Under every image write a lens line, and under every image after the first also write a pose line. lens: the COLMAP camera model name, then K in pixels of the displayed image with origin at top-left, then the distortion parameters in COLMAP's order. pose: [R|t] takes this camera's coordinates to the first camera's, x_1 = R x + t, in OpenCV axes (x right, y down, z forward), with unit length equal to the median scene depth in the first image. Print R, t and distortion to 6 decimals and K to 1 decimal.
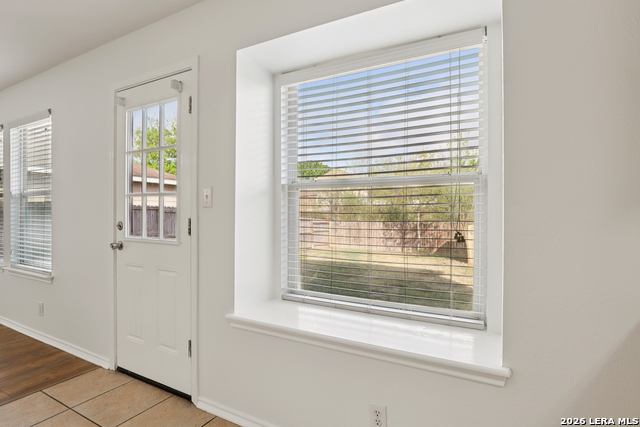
lens RADIAL K [[329.6, 0, 323.4], [0, 329.6, 217.4], [0, 0, 1]] dist [-0.019611, -0.000183]
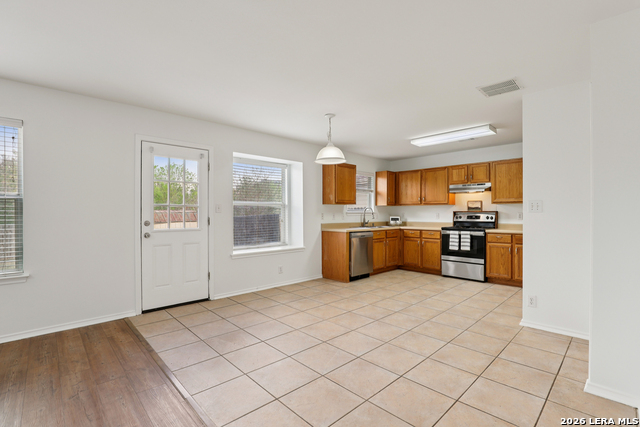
lens RADIAL K [[295.7, 0, 324.3], [0, 295.7, 214.7], [0, 0, 1]] dist [-0.028704, 0.001557]
pose [[0.306328, -0.010614, 0.951867, -1.733925], [0.015565, 0.999860, 0.006140, -0.013105], [-0.951799, 0.012936, 0.306450, -0.304884]]
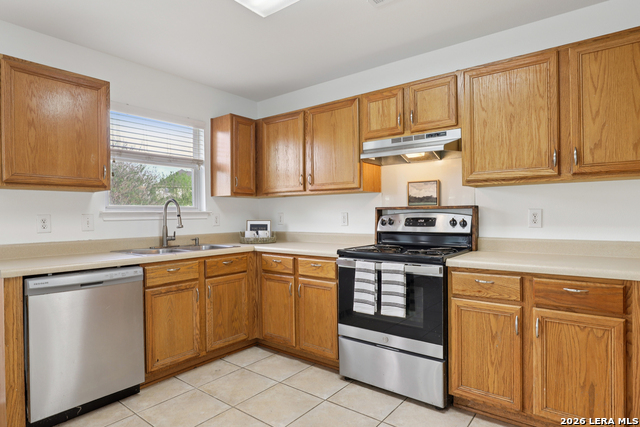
lens RADIAL K [[357.6, 0, 324.5], [0, 357.6, 215.0], [0, 0, 1]] dist [-0.017389, 0.000735]
pose [[0.166829, -0.007966, 0.985954, -0.303074], [0.023954, 0.999705, 0.004024, 0.006583], [-0.985695, 0.022946, 0.166971, -0.610704]]
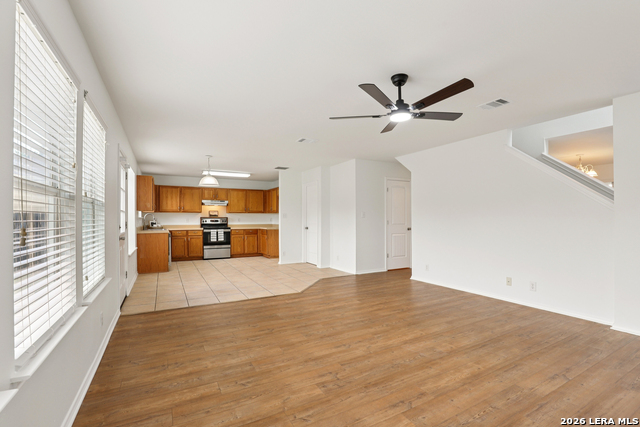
lens RADIAL K [[295.7, 0, 324.3], [0, 295.7, 214.7], [0, 0, 1]] dist [-0.028704, 0.001557]
pose [[-0.839567, 0.003581, 0.543244, -2.388552], [0.004761, 0.999988, 0.000767, -0.037117], [-0.543235, 0.003231, -0.839575, 1.706991]]
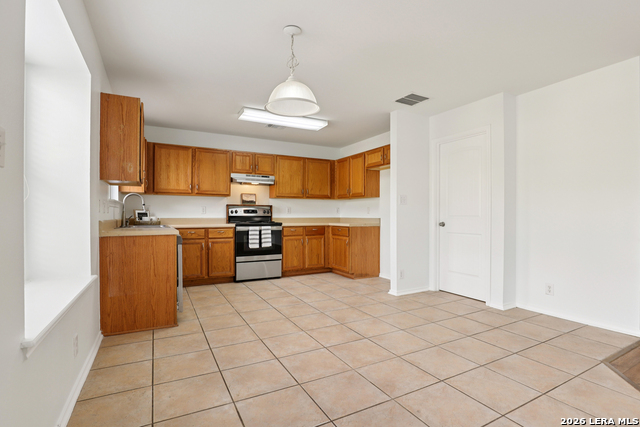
lens RADIAL K [[314.3, 0, 324.3], [0, 314.3, 212.0], [0, 0, 1]] dist [-0.025750, -0.000275]
pose [[-0.835848, -0.001191, 0.548959, -0.843879], [0.001980, 0.999985, 0.005185, 0.032285], [-0.548957, 0.005421, -0.835833, 0.911951]]
